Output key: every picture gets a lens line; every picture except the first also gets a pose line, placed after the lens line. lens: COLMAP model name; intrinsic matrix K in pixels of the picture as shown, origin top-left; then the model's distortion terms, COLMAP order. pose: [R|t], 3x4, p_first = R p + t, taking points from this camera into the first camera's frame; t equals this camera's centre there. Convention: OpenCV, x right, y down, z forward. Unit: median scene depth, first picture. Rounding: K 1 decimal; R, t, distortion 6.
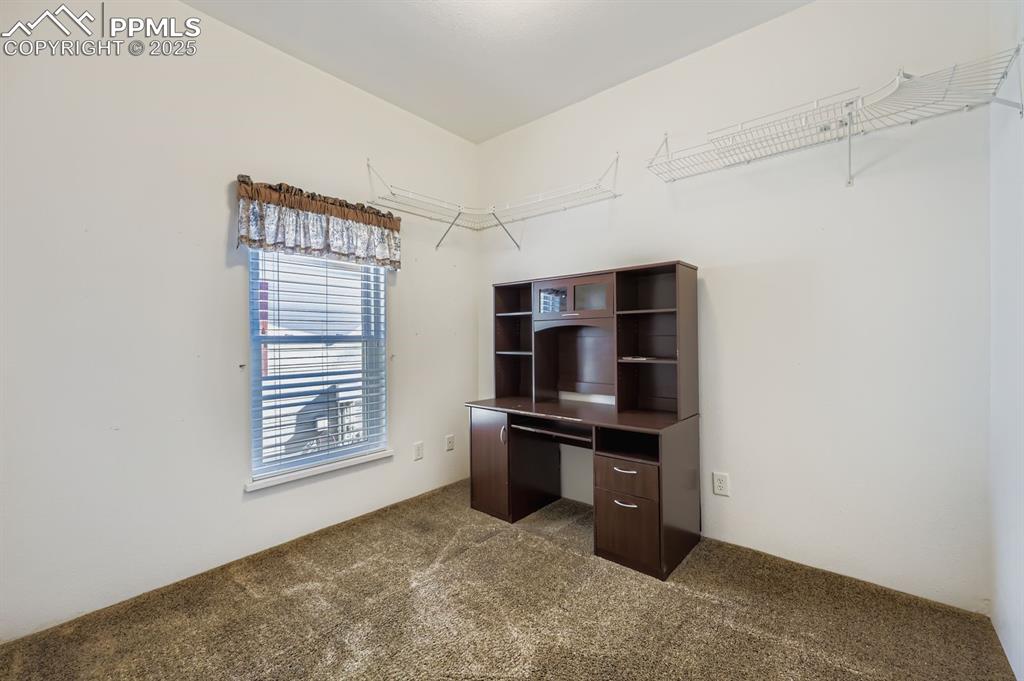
lens RADIAL K [[418.2, 0, 512.0], [0, 418.2, 340.5], [0, 0, 1]] dist [-0.000253, 0.000097]
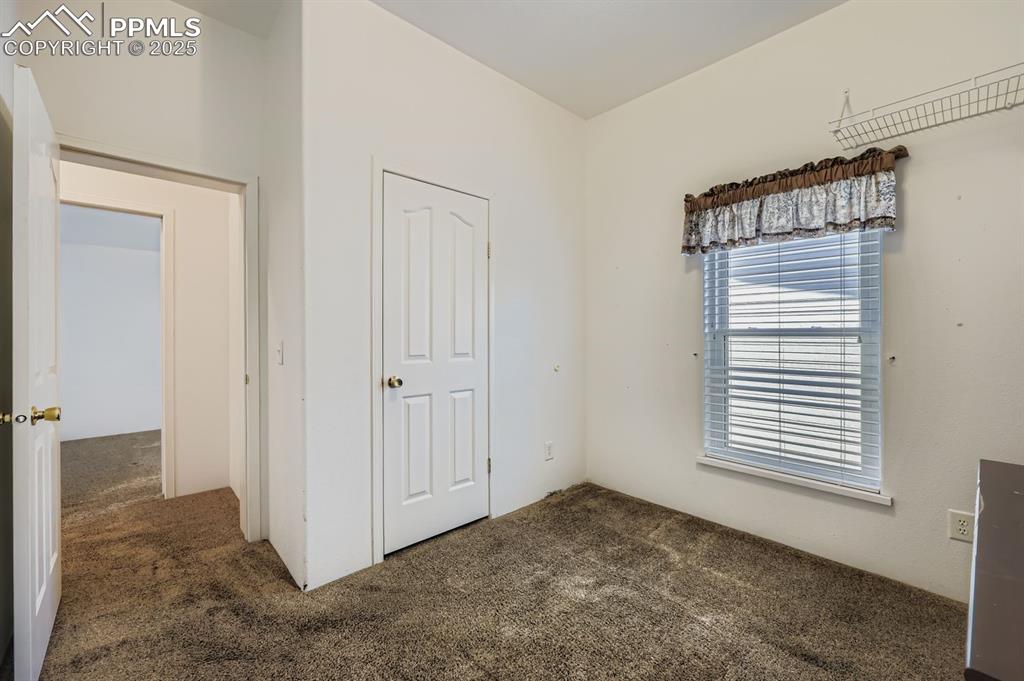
lens RADIAL K [[415.6, 0, 520.3], [0, 415.6, 336.1], [0, 0, 1]] dist [0.000875, 0.000034]
pose [[-0.110211, 0.017758, -0.993750, 0.507789], [-0.004206, 0.999823, 0.018333, -0.009523], [0.993899, 0.006200, -0.110117, 0.559957]]
